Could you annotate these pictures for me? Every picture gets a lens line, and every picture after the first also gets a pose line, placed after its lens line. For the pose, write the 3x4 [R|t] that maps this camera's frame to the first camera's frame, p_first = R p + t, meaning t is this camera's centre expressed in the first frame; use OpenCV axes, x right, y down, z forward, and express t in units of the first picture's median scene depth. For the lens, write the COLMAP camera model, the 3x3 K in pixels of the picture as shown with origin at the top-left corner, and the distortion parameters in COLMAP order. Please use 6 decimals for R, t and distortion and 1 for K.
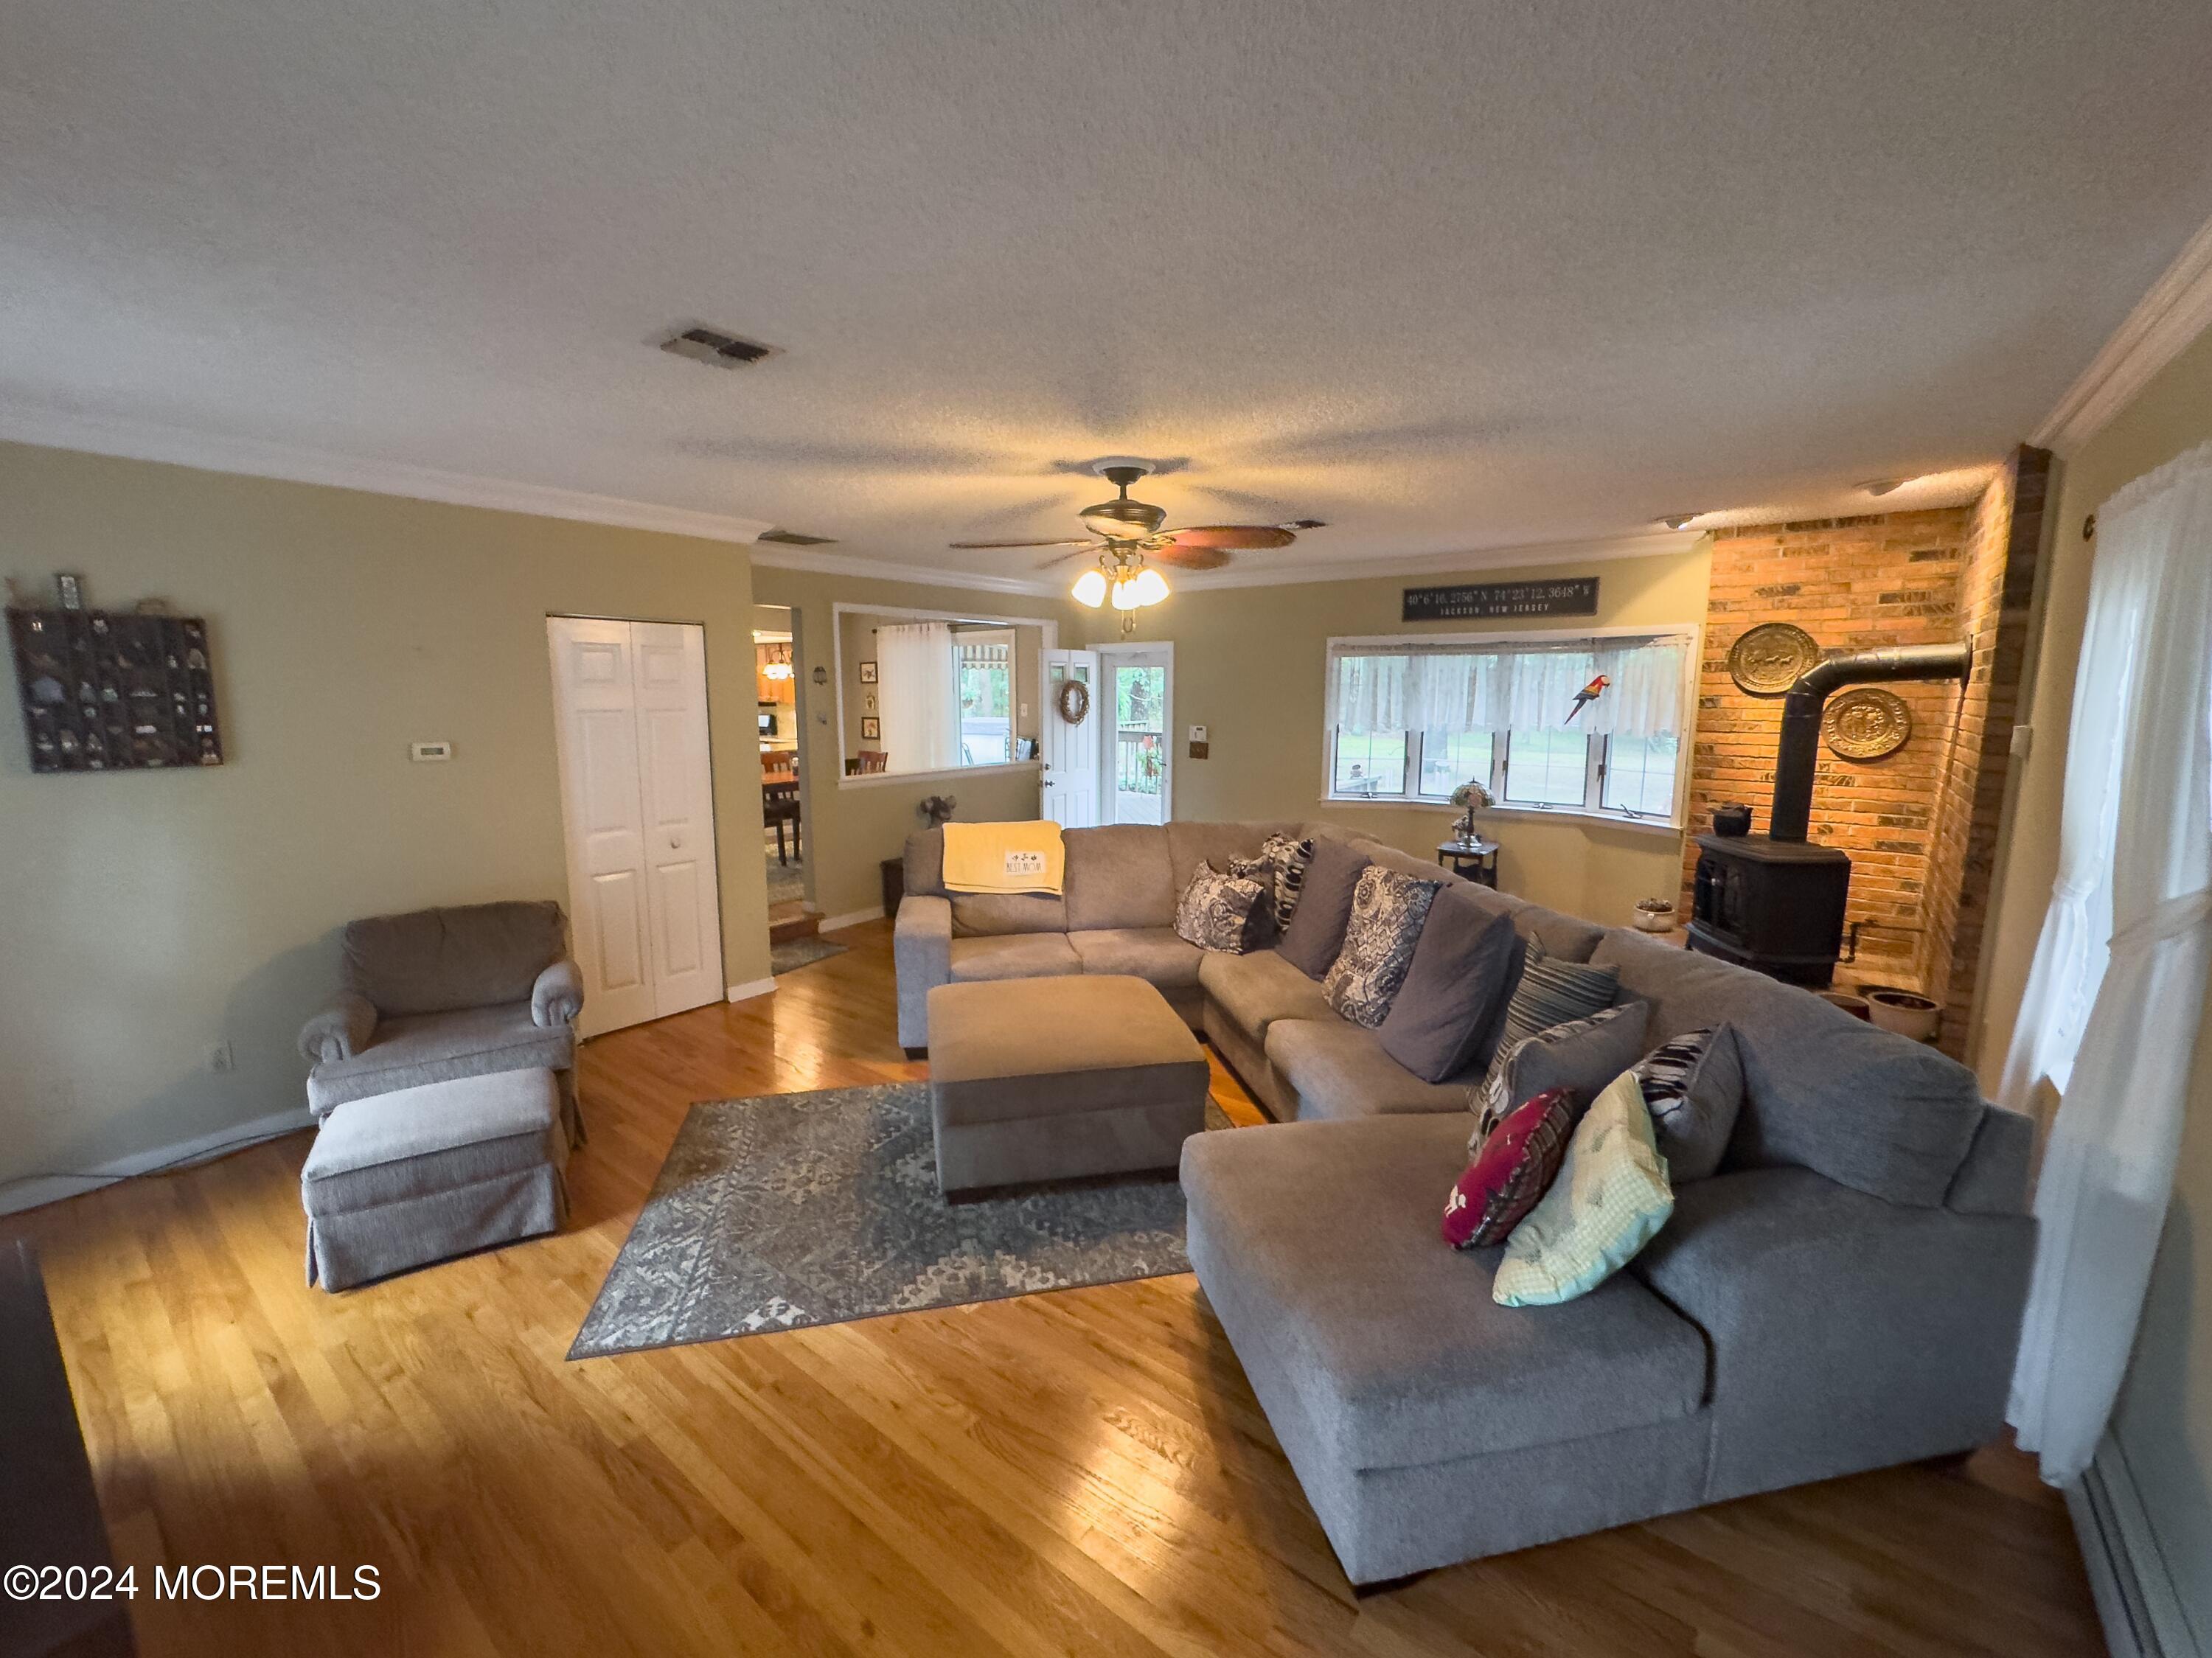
lens RADIAL K [[881.0, 0, 1110.4], [0, 881.0, 820.8], [0, 0, 1]] dist [-0.000662, -0.000037]
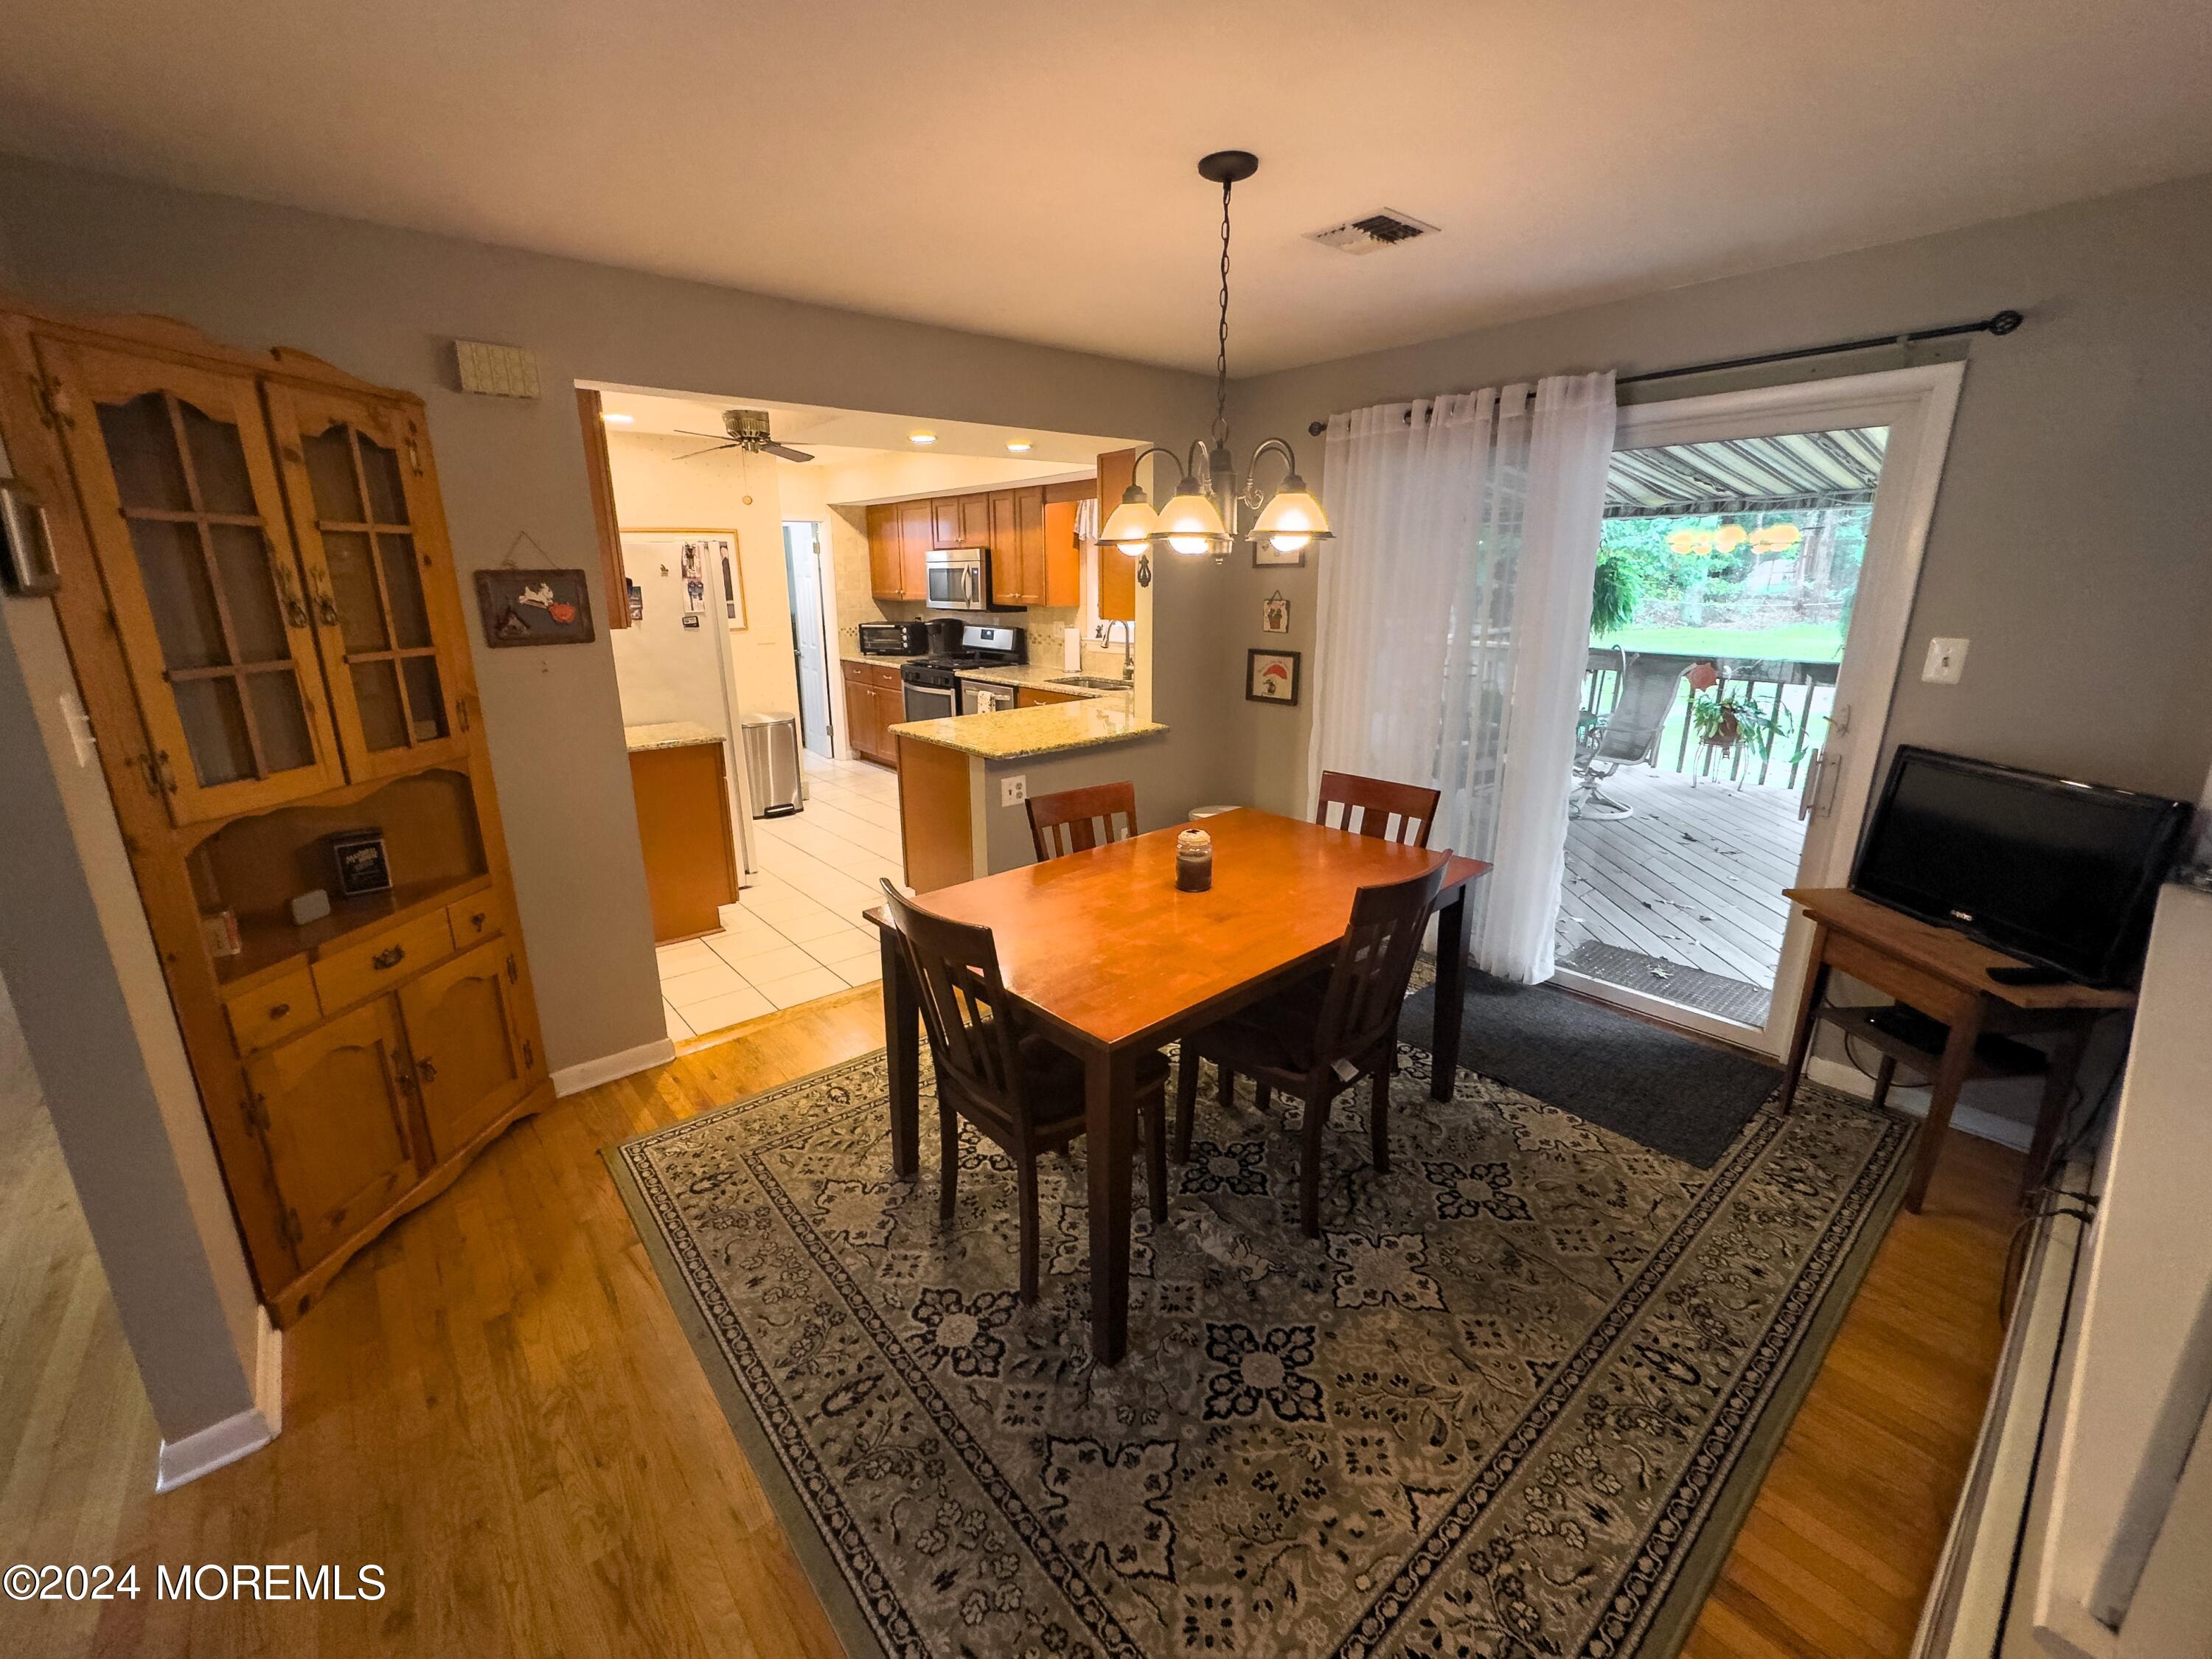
lens RADIAL K [[926.4, 0, 1106.0], [0, 926.4, 829.5], [0, 0, 1]] dist [-0.002689, -0.000219]
pose [[0.976443, 0.048756, -0.210197, -0.781862], [-0.022035, 0.991576, 0.127640, -0.270940], [0.214650, -0.120002, 0.969291, 1.681414]]
